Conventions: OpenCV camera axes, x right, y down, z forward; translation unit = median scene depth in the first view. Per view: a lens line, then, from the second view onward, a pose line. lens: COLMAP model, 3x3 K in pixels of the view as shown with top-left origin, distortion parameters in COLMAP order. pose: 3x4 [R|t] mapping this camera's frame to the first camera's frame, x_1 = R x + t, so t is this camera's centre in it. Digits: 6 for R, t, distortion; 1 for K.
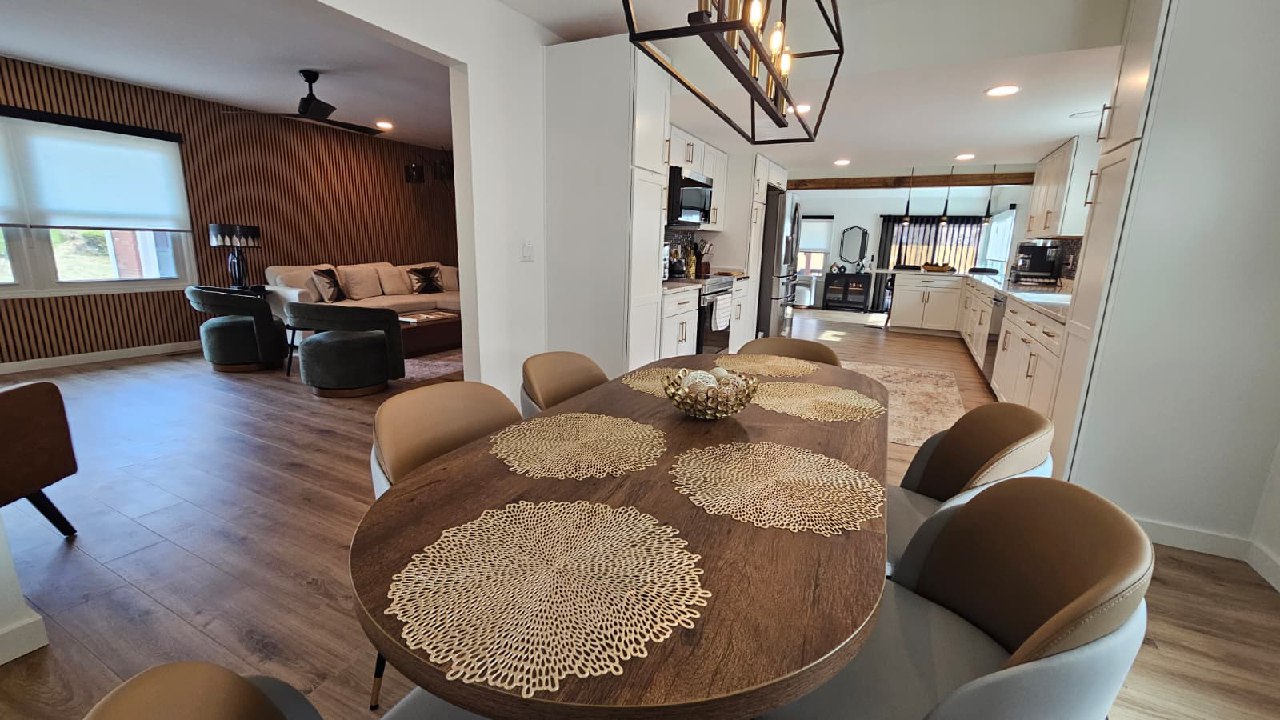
lens RADIAL K [[523.1, 0, 644.6], [0, 523.1, 356.6], [0, 0, 1]] dist [0.004324, -0.001104]
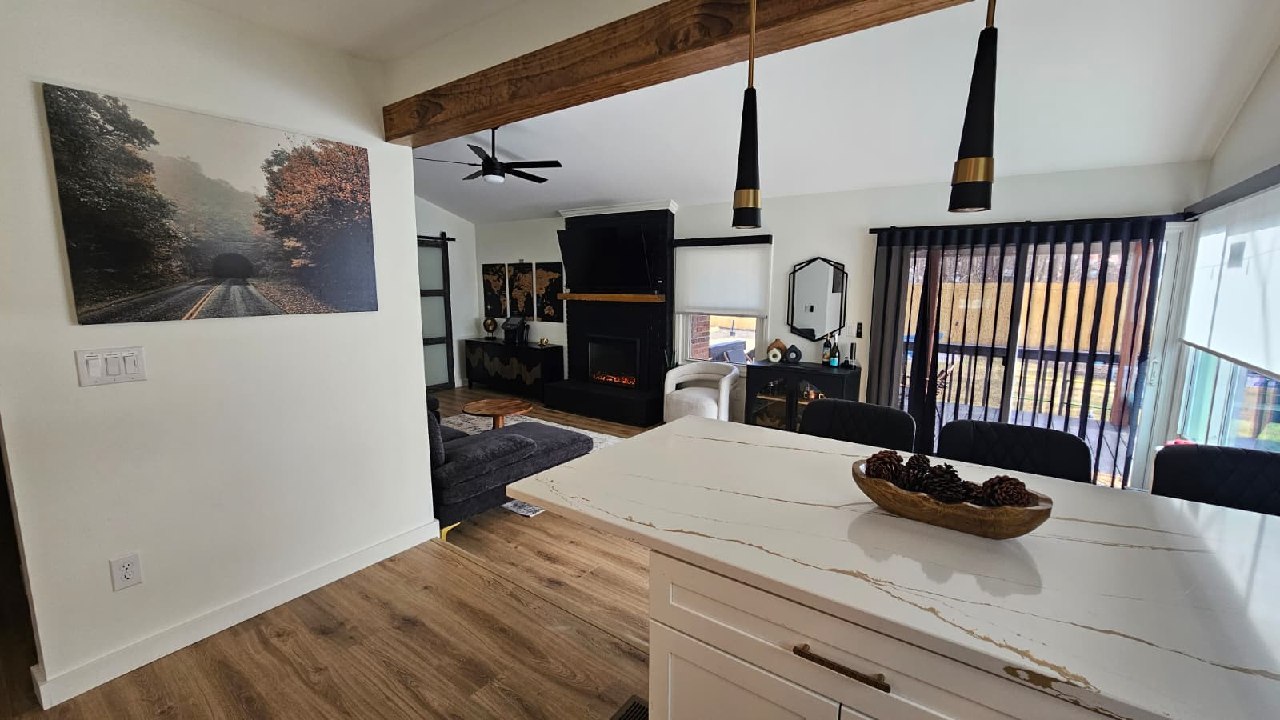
lens RADIAL K [[523.1, 0, 640.0], [0, 523.1, 361.9], [0, 0, 1]] dist [0.004324, -0.001104]
pose [[0.987663, -0.000840, -0.156595, 0.321144], [-0.009023, 0.998019, -0.062264, -0.131774], [0.156337, 0.062909, 0.985698, 0.546366]]
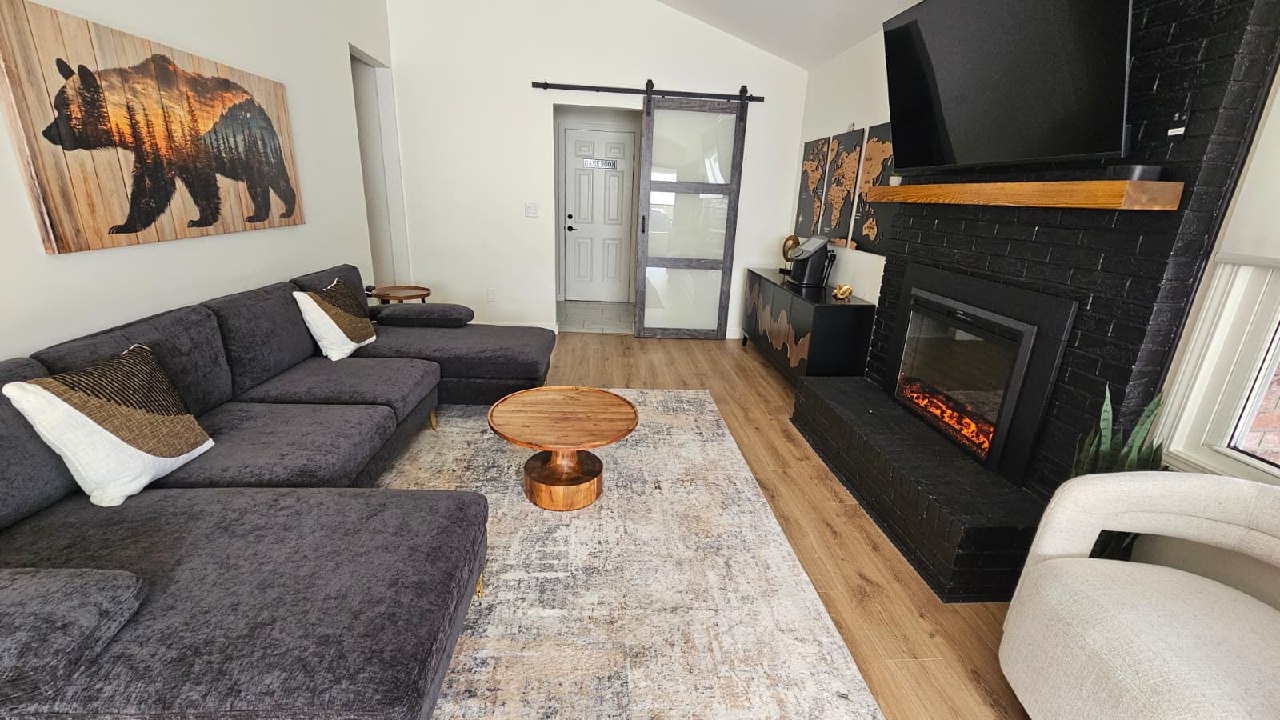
lens RADIAL K [[523.1, 0, 643.4], [0, 523.1, 357.1], [0, 0, 1]] dist [0.004324, -0.001104]
pose [[0.519285, 0.248577, -0.817650, 0.313437], [-0.208783, 0.964672, 0.160676, -0.179869], [0.828705, 0.087275, 0.552839, 0.867530]]
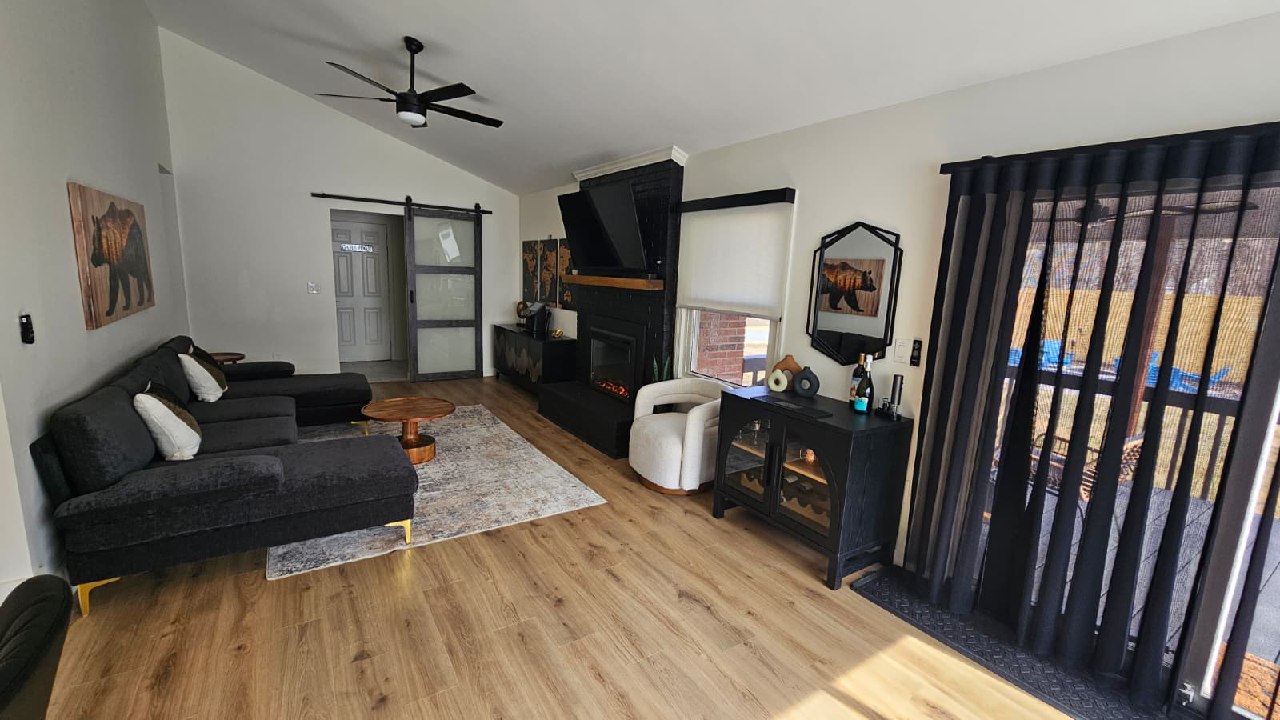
lens RADIAL K [[523.1, 0, 643.7], [0, 523.1, 362.1], [0, 0, 1]] dist [0.004324, -0.001104]
pose [[0.873297, 0.091814, -0.478459, 0.434910], [-0.121390, 0.992115, -0.031183, -0.158665], [0.471823, 0.085312, 0.877556, 0.723546]]
